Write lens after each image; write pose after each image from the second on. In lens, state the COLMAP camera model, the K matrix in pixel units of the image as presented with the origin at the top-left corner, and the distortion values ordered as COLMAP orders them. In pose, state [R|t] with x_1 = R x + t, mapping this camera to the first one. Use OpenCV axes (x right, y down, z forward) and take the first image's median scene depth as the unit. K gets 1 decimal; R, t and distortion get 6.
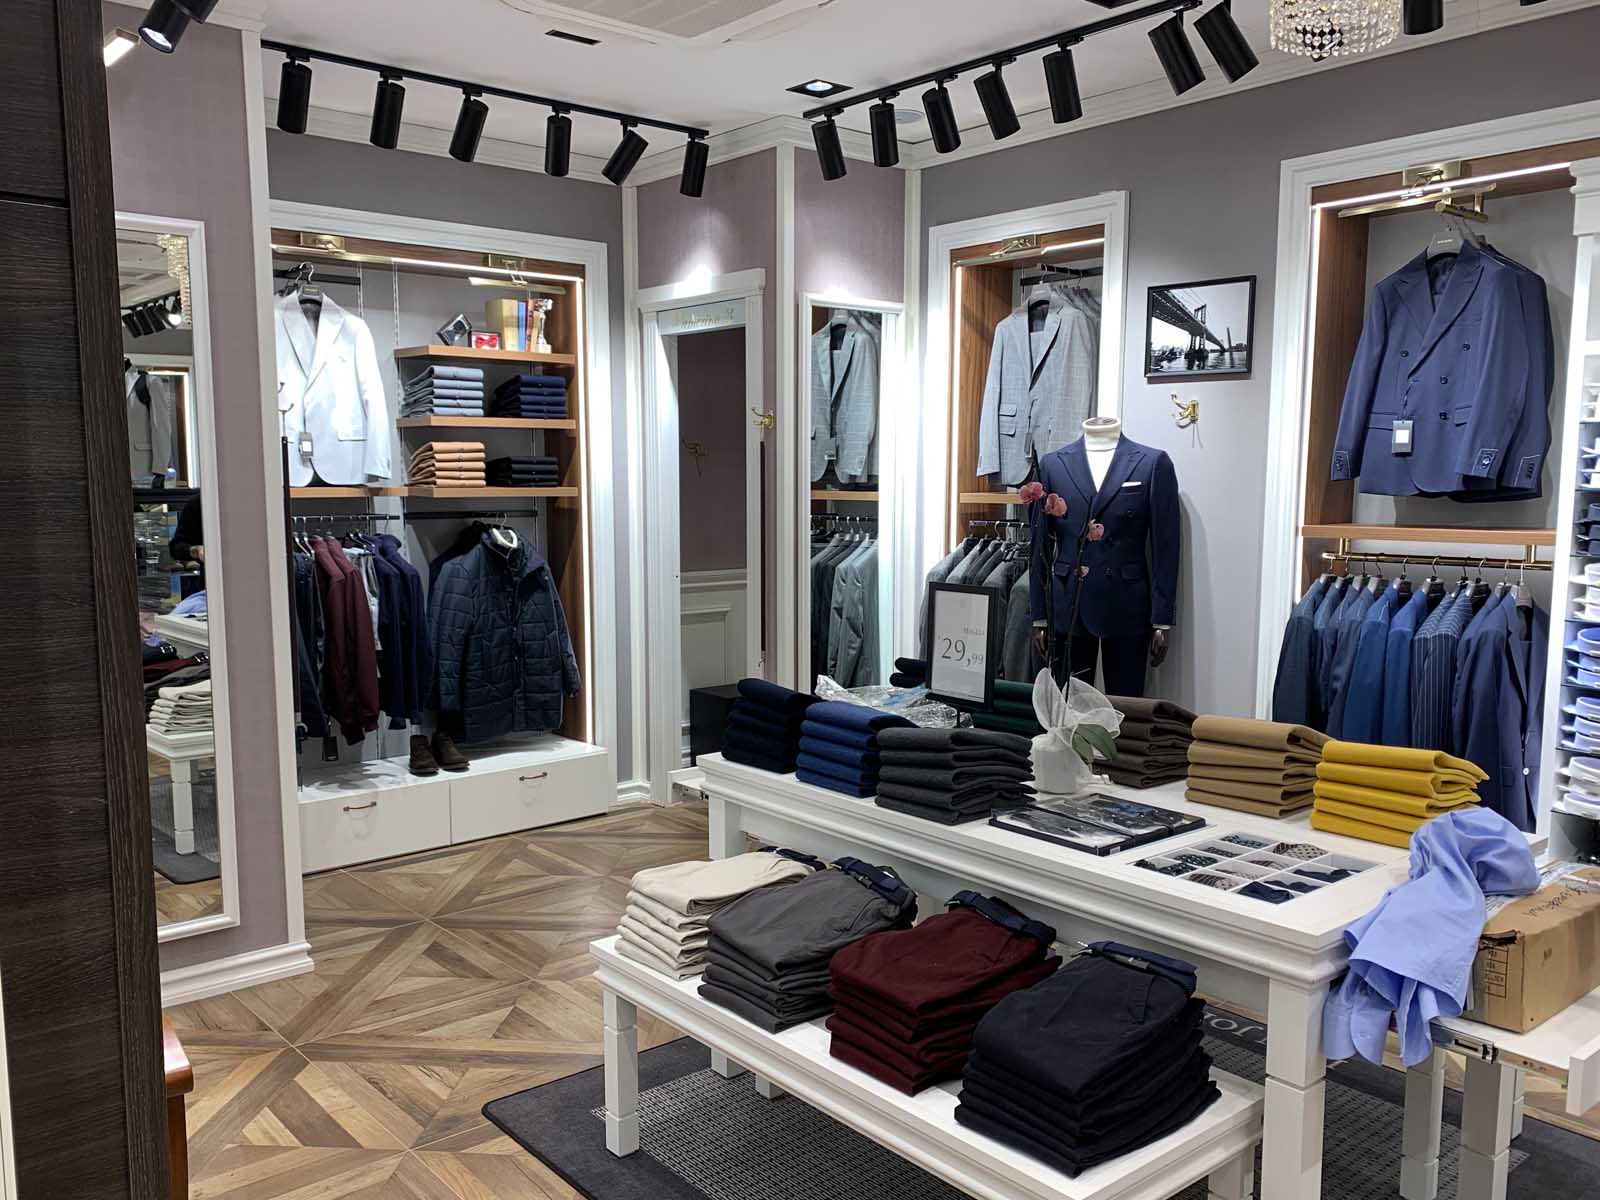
lens RADIAL K [[1324.8, 0, 807.5], [0, 1324.8, 627.6], [0, 0, 1]] dist [0.071045, -0.071385]
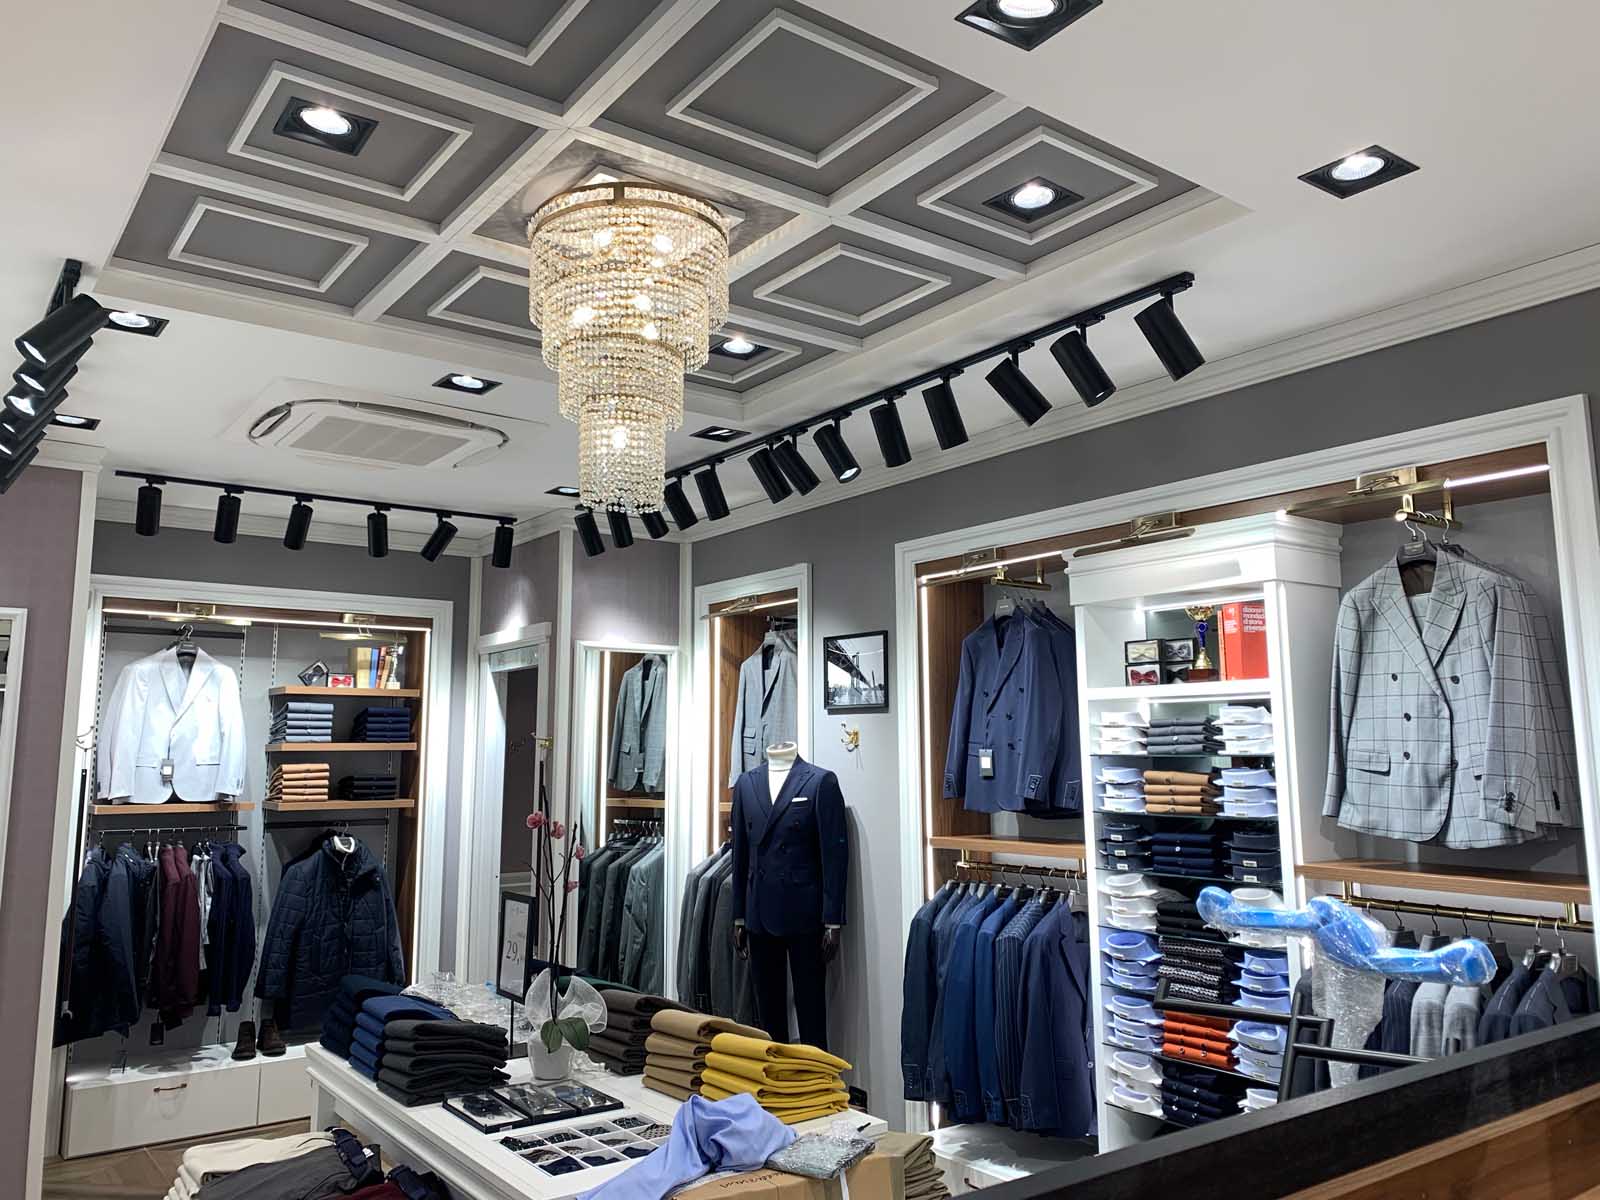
lens RADIAL K [[1209.2, 0, 799.3], [0, 1209.2, 583.5], [0, 0, 1]] dist [0.061880, -0.071618]
pose [[0.997418, -0.014734, -0.070293, 0.279216], [-0.004211, 0.965047, -0.262044, -0.009511], [0.071697, 0.261664, 0.962492, -0.079192]]
